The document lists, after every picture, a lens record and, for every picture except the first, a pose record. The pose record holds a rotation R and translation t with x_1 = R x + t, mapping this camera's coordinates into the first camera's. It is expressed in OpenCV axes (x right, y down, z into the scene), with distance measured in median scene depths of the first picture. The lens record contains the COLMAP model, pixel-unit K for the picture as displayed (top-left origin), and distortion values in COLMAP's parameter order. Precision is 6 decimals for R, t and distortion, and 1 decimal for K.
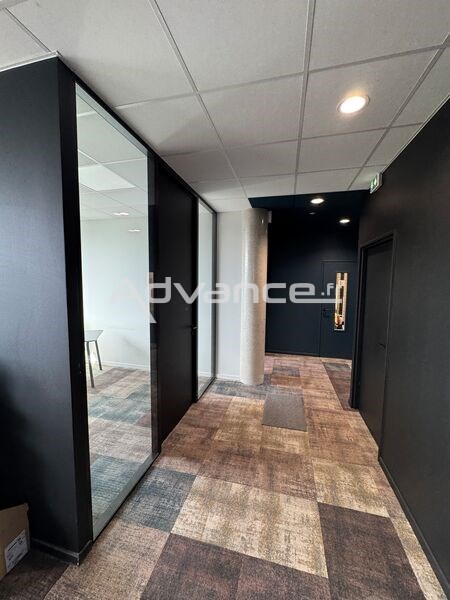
lens RADIAL K [[239.4, 0, 226.2], [0, 239.4, 300.6], [0, 0, 1]] dist [-0.004019, -0.000235]
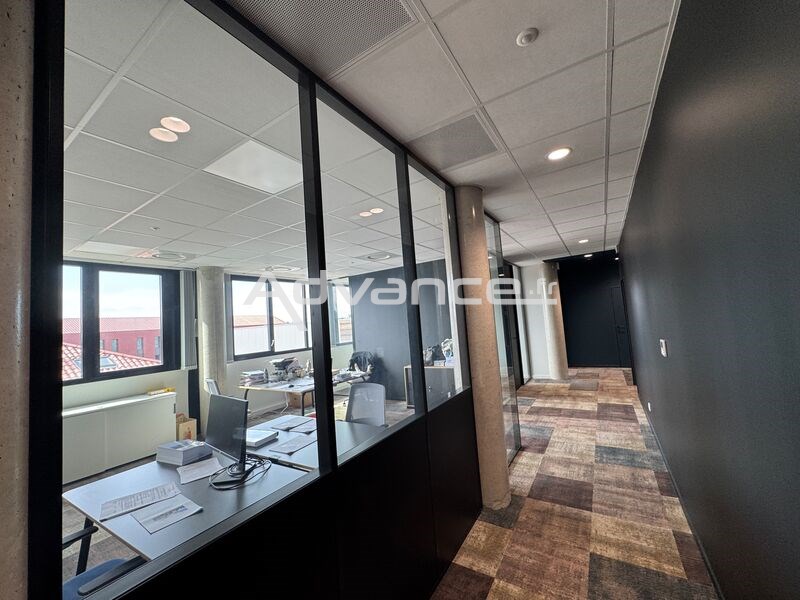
lens RADIAL K [[319.1, 0, 399.4], [0, 319.1, 301.5], [0, 0, 1]] dist [-0.004019, -0.000235]
pose [[0.945650, -0.106216, -0.307351, -0.169469], [0.061727, 0.986599, -0.151034, 0.116069], [0.319274, 0.123854, 0.939534, -1.189878]]
